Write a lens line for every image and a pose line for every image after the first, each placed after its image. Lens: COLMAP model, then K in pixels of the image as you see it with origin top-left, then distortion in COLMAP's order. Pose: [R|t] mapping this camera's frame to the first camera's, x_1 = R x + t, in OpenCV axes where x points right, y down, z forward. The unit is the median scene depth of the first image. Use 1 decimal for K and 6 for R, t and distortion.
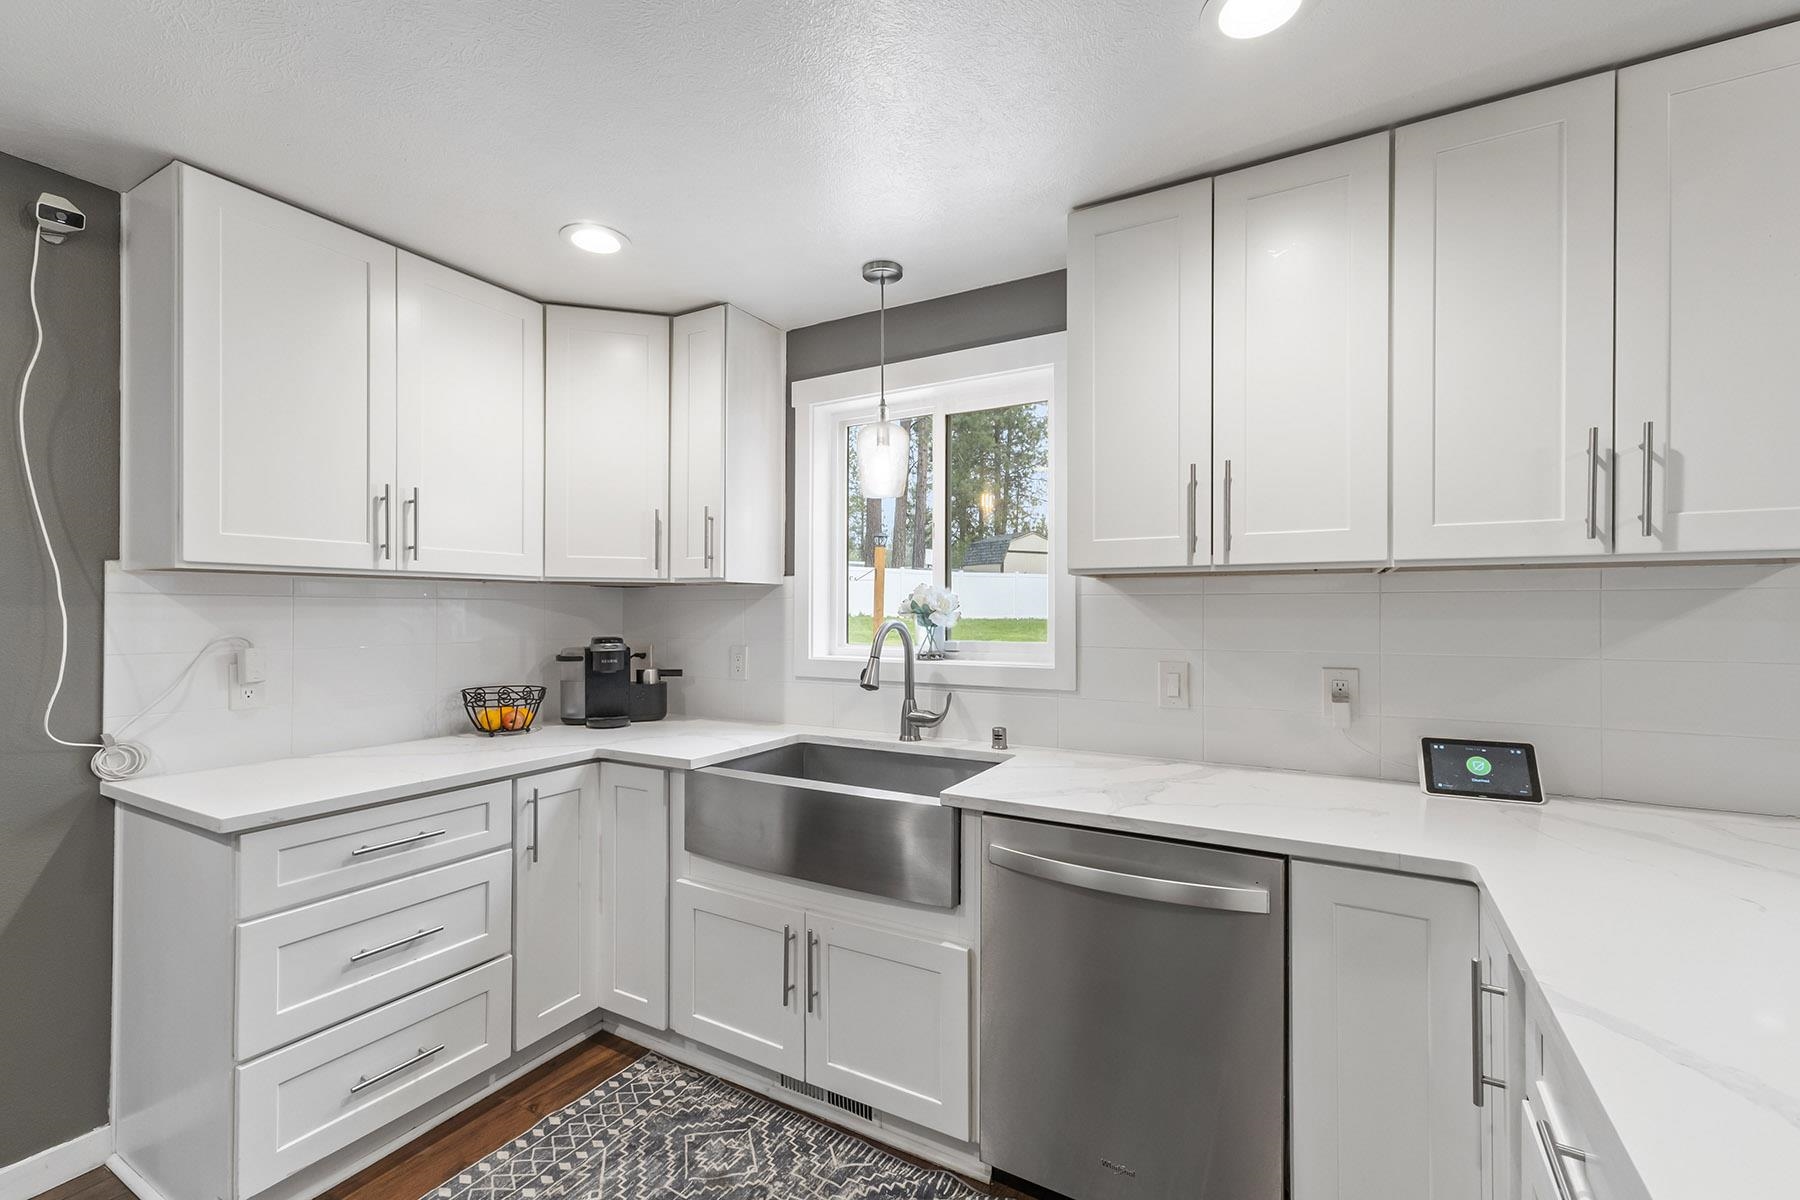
lens RADIAL K [[779.2, 0, 902.9], [0, 779.2, 606.1], [0, 0, 1]] dist [0.007958, 0.000039]
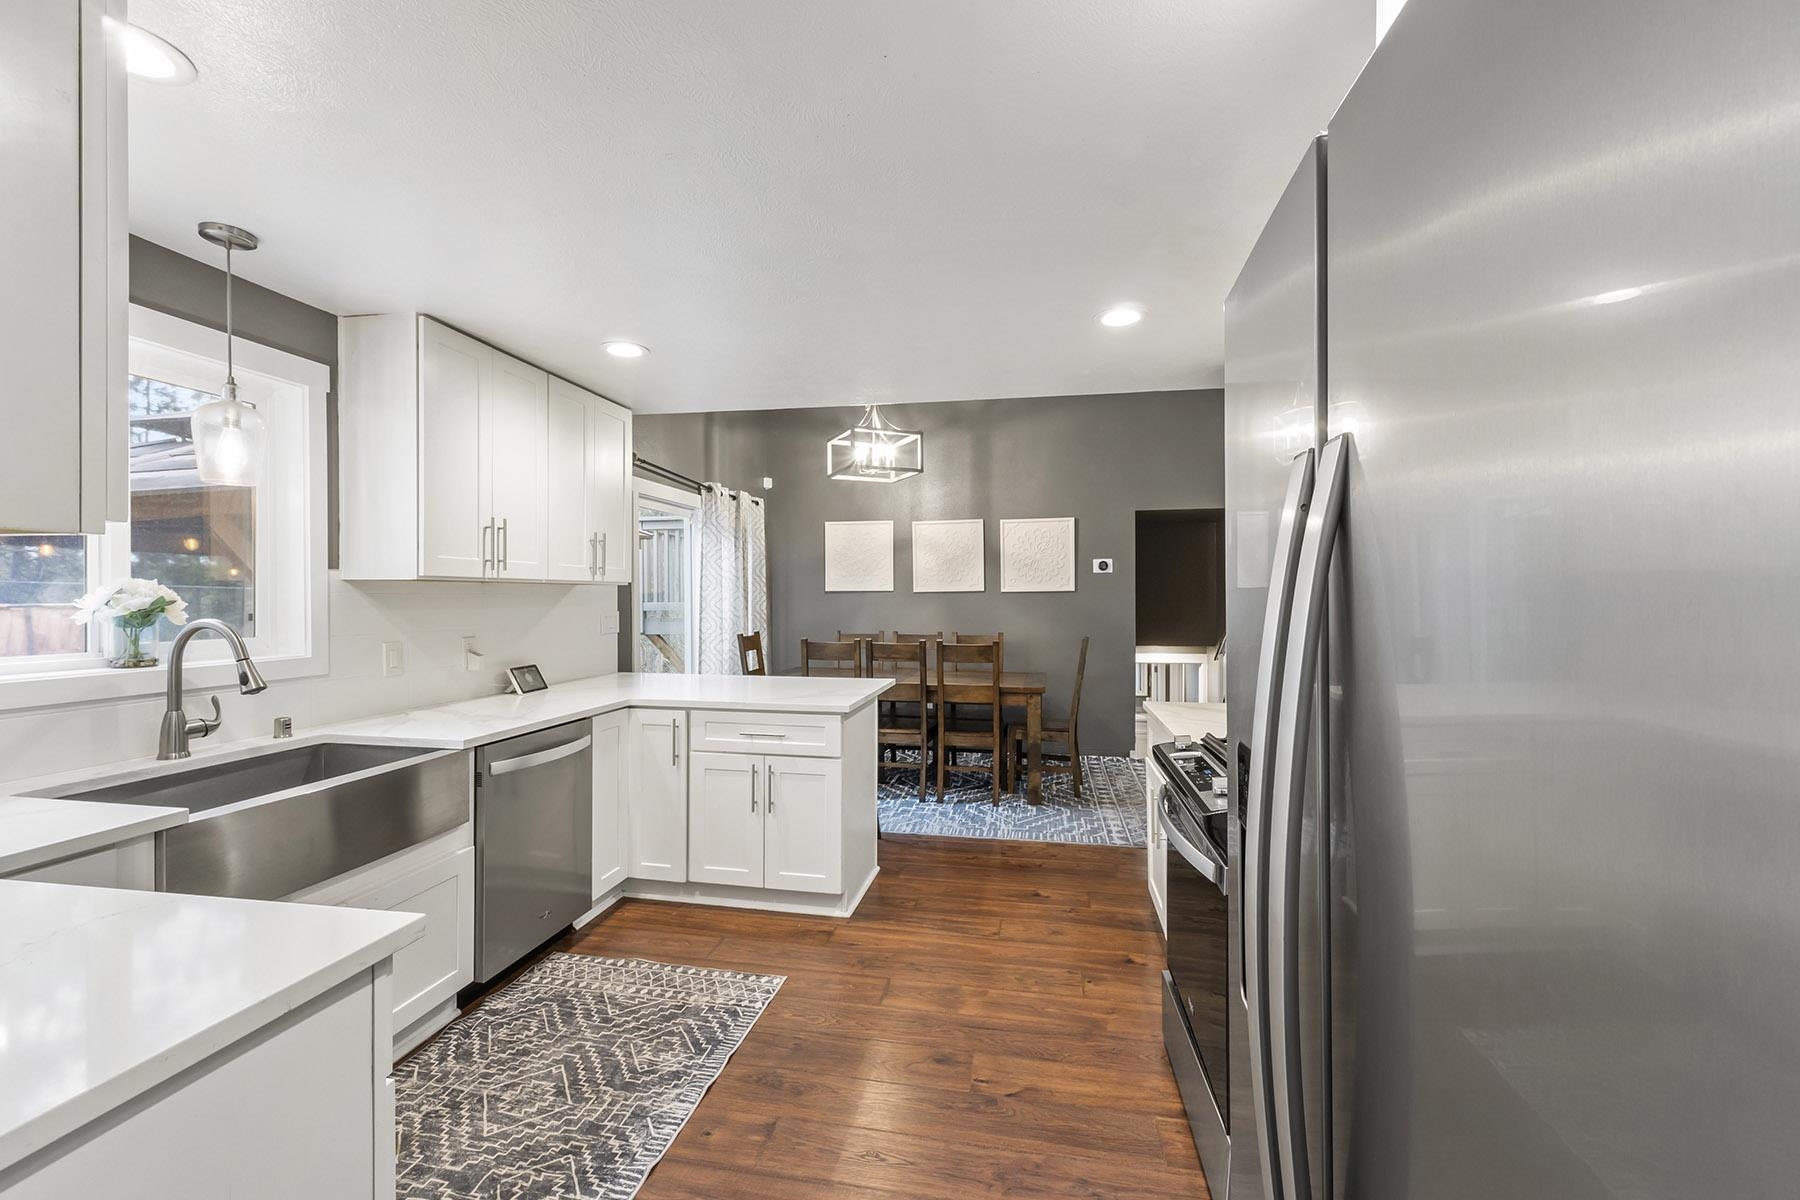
lens RADIAL K [[779.2, 0, 890.5], [0, 779.2, 600.6], [0, 0, 1]] dist [0.007958, 0.000039]
pose [[-0.334518, 0.003676, 0.942382, -1.220738], [0.005843, 0.999981, -0.001826, 0.005733], [-0.942371, 0.004896, -0.334534, 0.625278]]
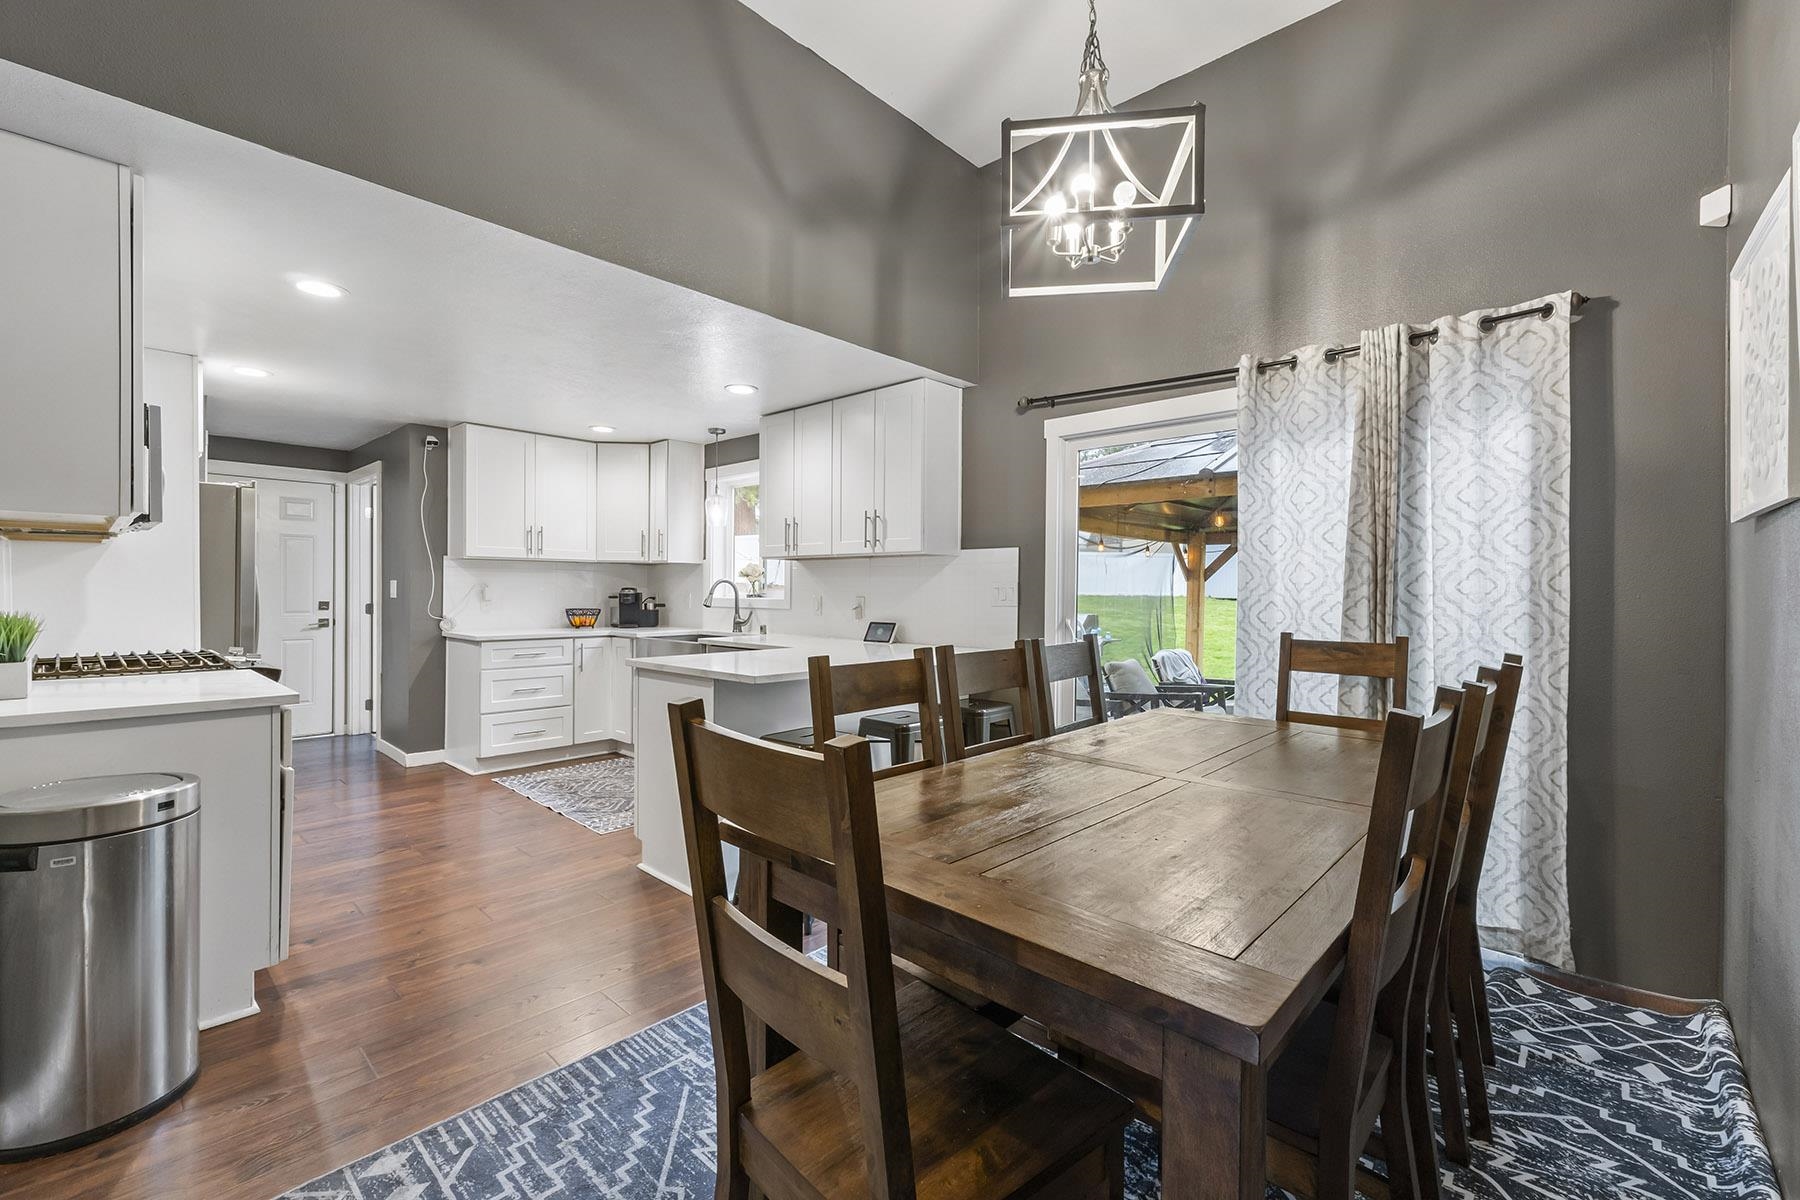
lens RADIAL K [[779.2, 0, 910.1], [0, 779.2, 594.6], [0, 0, 1]] dist [0.007958, 0.000039]
pose [[0.974106, 0.007991, -0.225951, 1.137875], [-0.005956, 0.999935, 0.009685, 0.041859], [0.226014, -0.008089, 0.974091, -1.229218]]
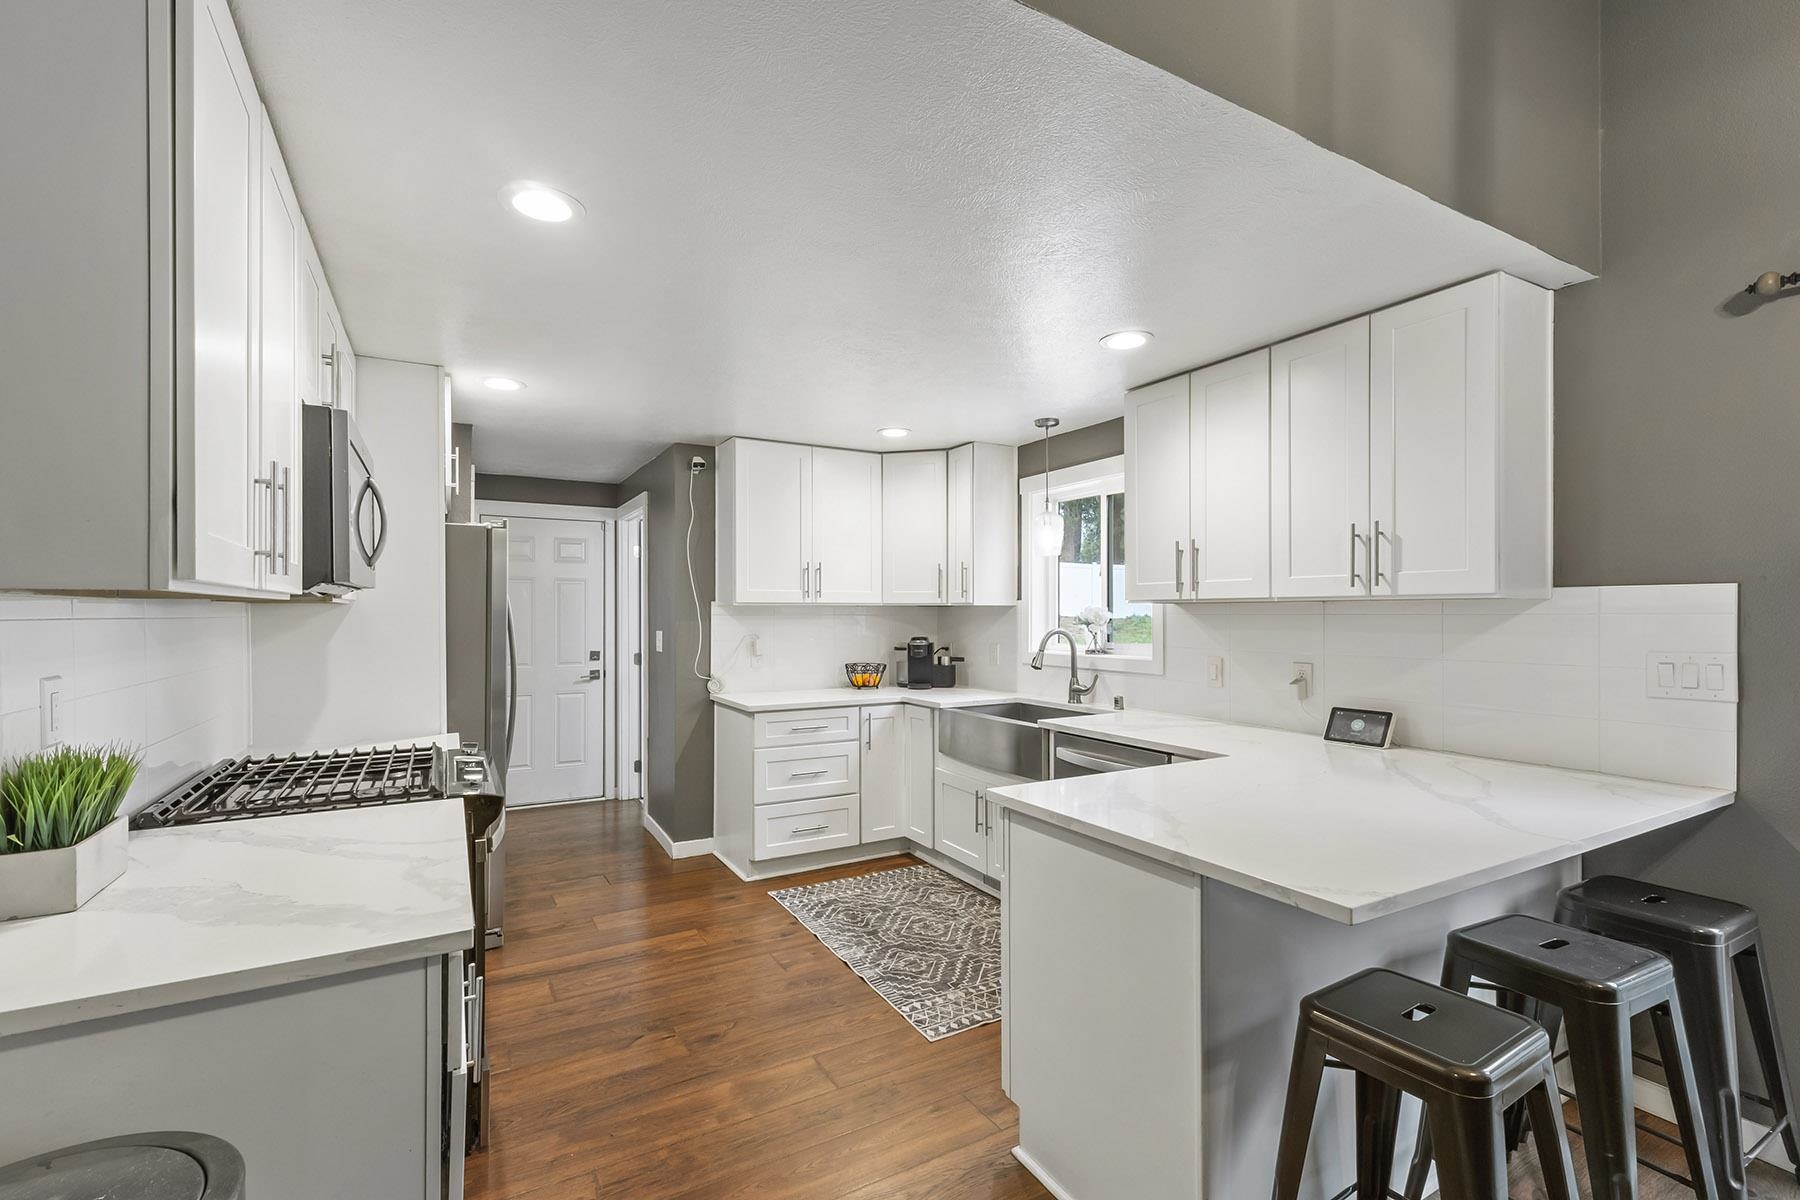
lens RADIAL K [[779.2, 0, 903.7], [0, 779.2, 612.0], [0, 0, 1]] dist [0.007958, 0.000039]
pose [[0.867620, -0.001978, -0.497223, 0.576348], [0.003840, 0.999989, 0.002723, -0.025822], [0.497213, -0.004271, 0.867618, -0.656863]]
